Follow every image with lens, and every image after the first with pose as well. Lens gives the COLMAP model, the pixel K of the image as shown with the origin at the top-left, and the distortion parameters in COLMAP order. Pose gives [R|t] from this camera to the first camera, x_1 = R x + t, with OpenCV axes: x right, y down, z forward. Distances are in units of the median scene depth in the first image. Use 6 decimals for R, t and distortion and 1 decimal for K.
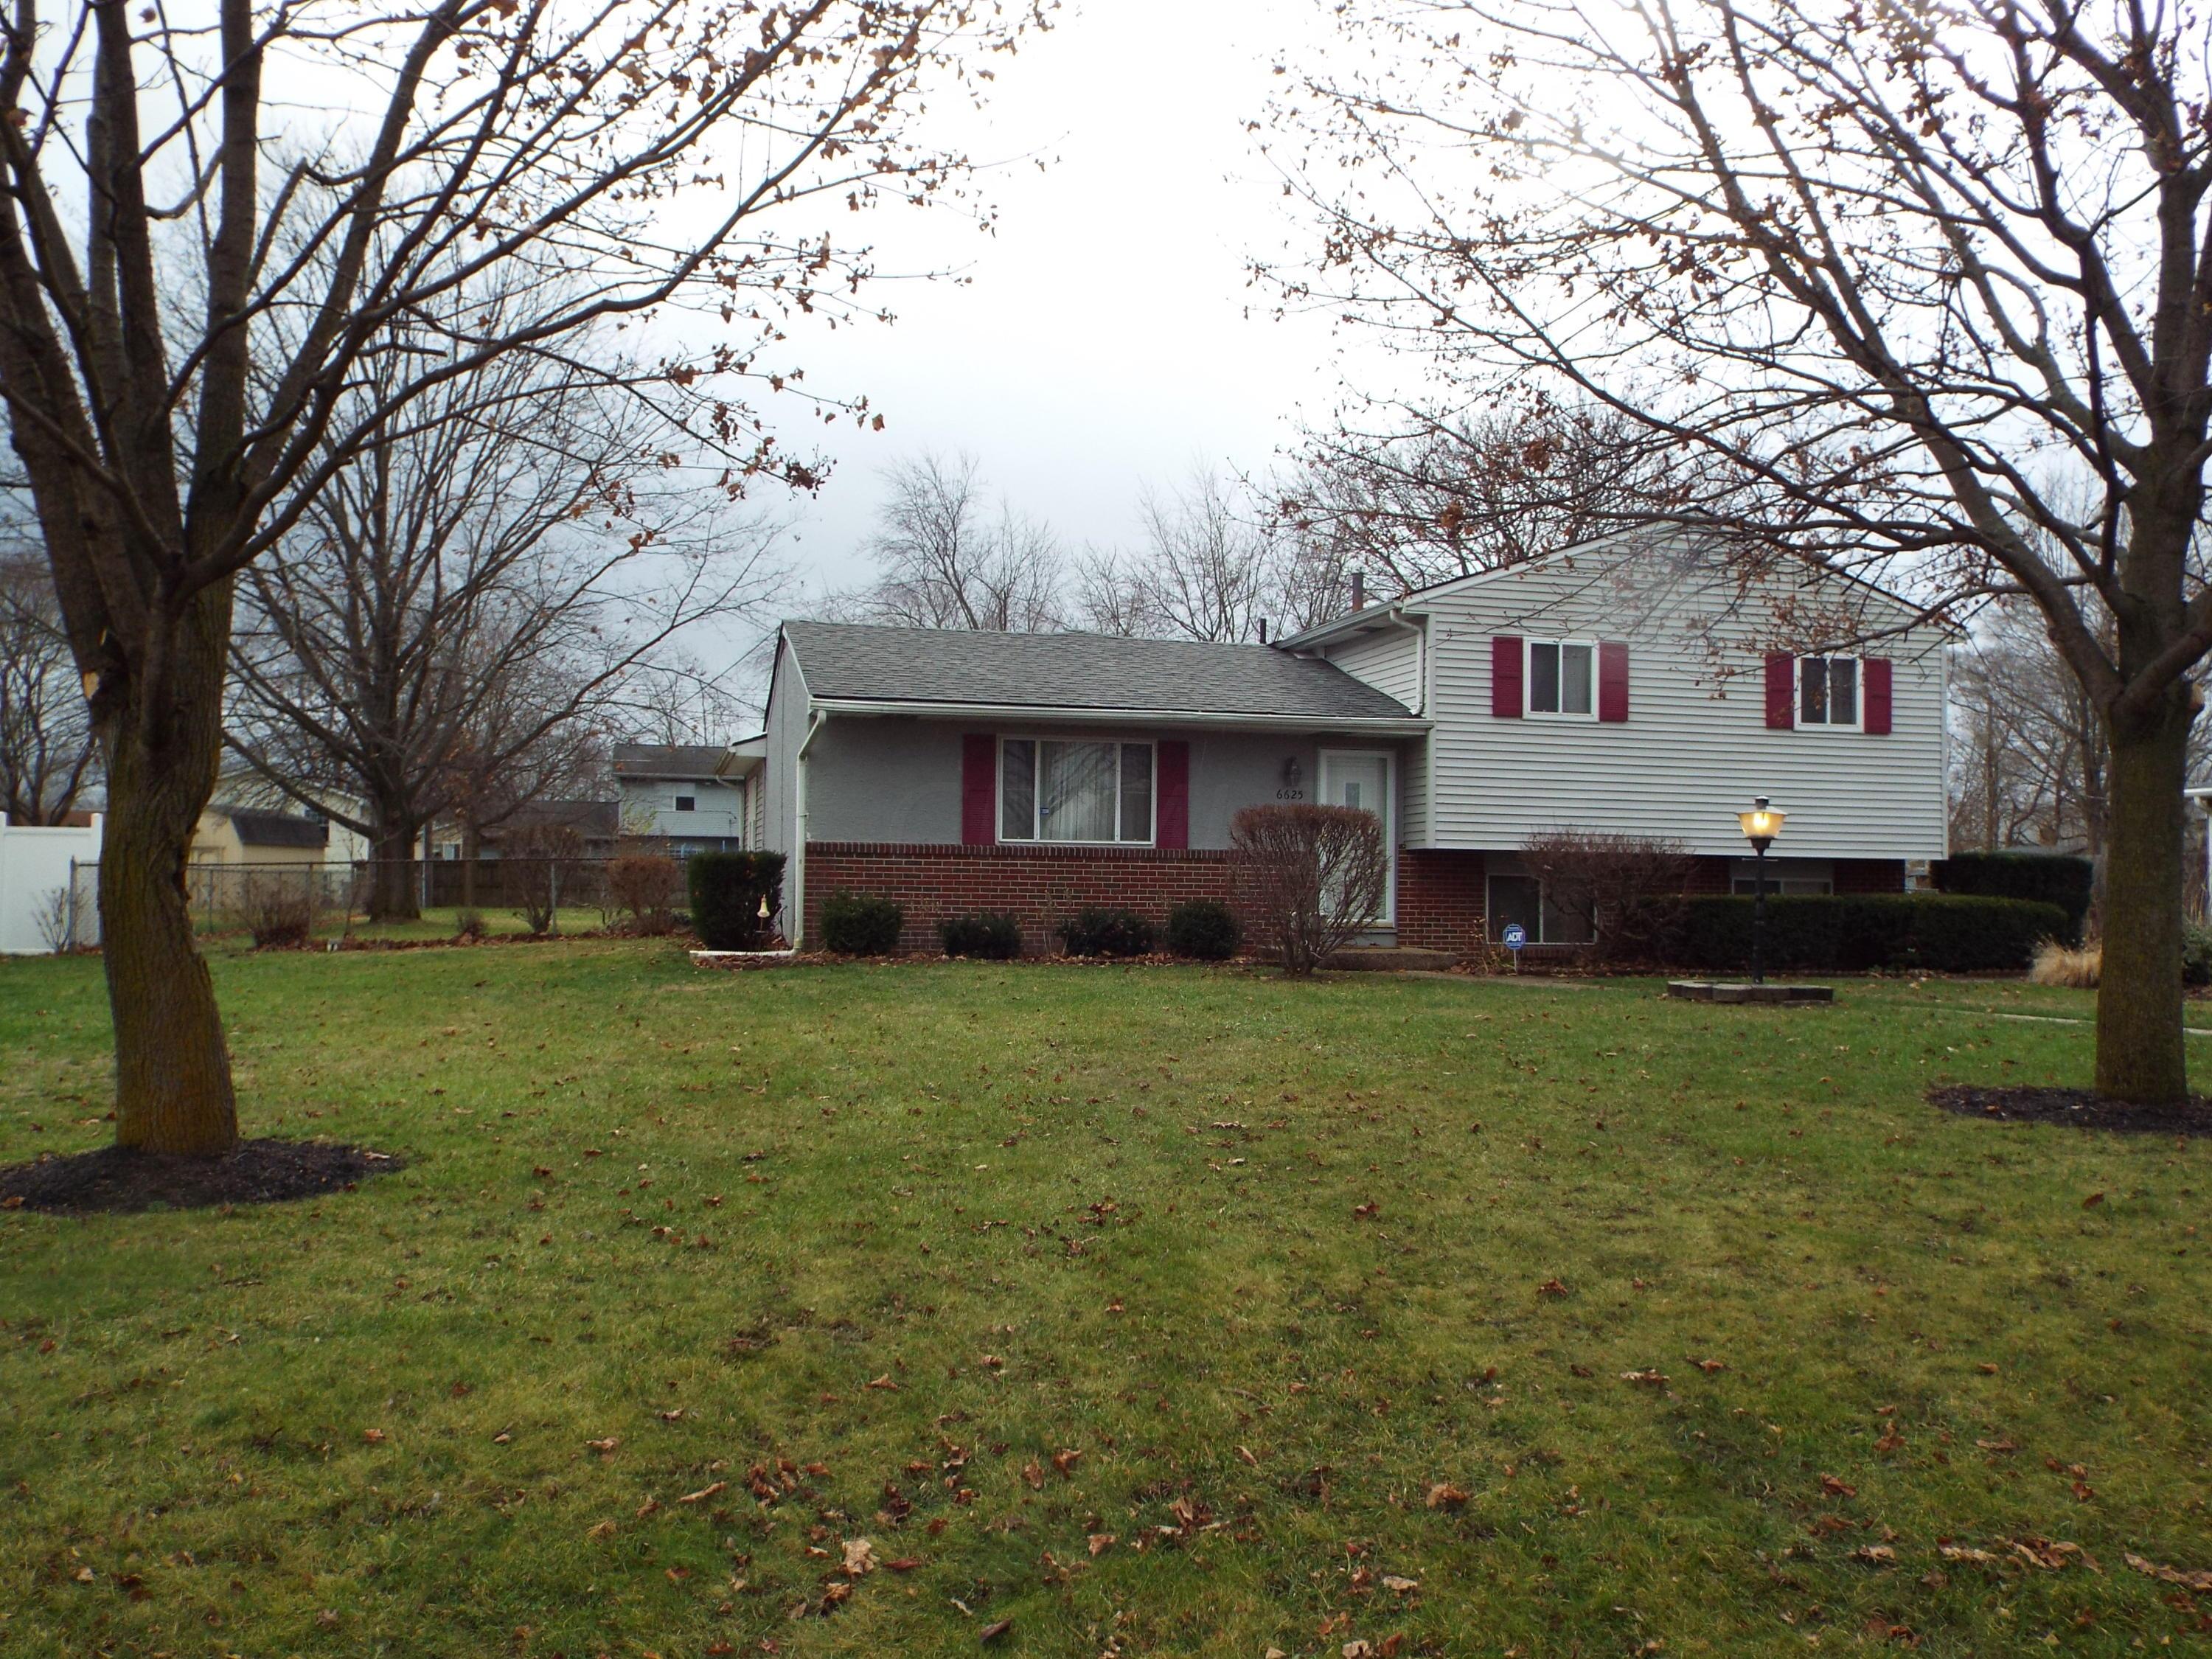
lens RADIAL K [[1766.8, 0, 1102.9], [0, 1766.8, 837.5], [0, 0, 1]] dist [0.009871, 0.003386]
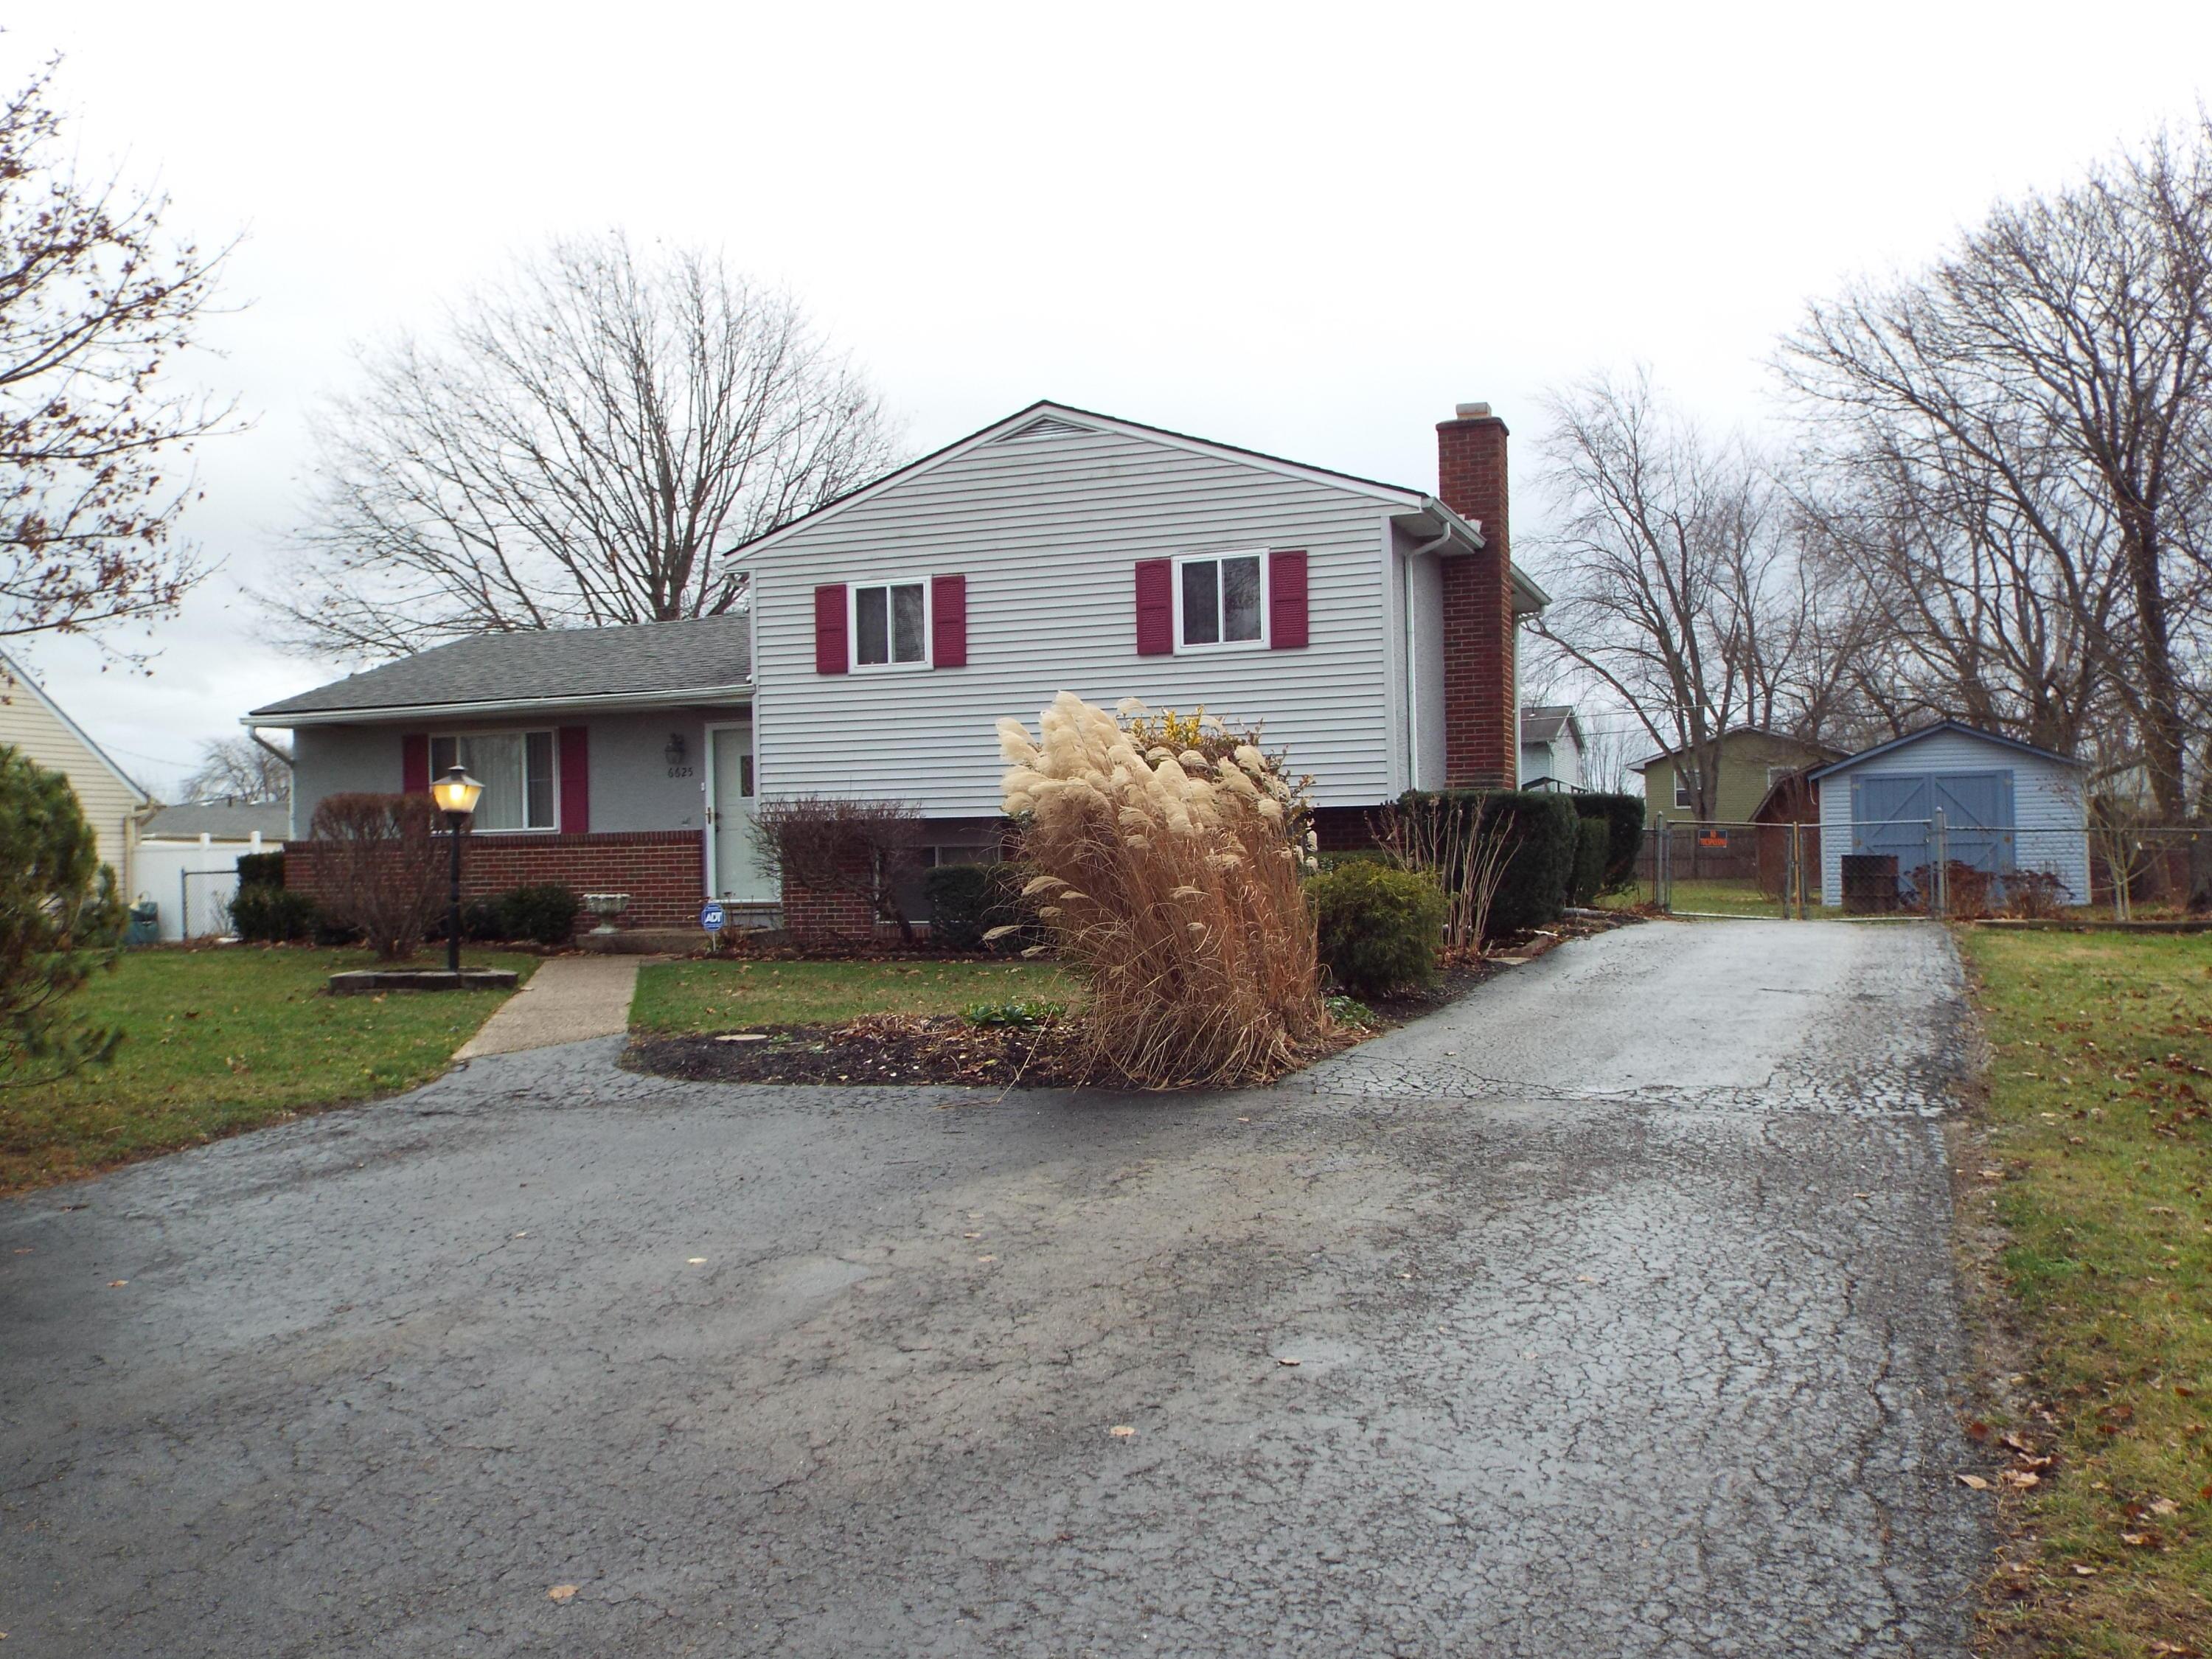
lens RADIAL K [[1928.1, 0, 1117.2], [0, 1928.1, 840.3], [0, 0, 1]] dist [0.048089, 0.001408]
pose [[0.812346, -0.035896, -0.582071, 0.920470], [0.049079, 0.998771, 0.006901, 0.017646], [0.581108, -0.034173, 0.813109, 0.276073]]
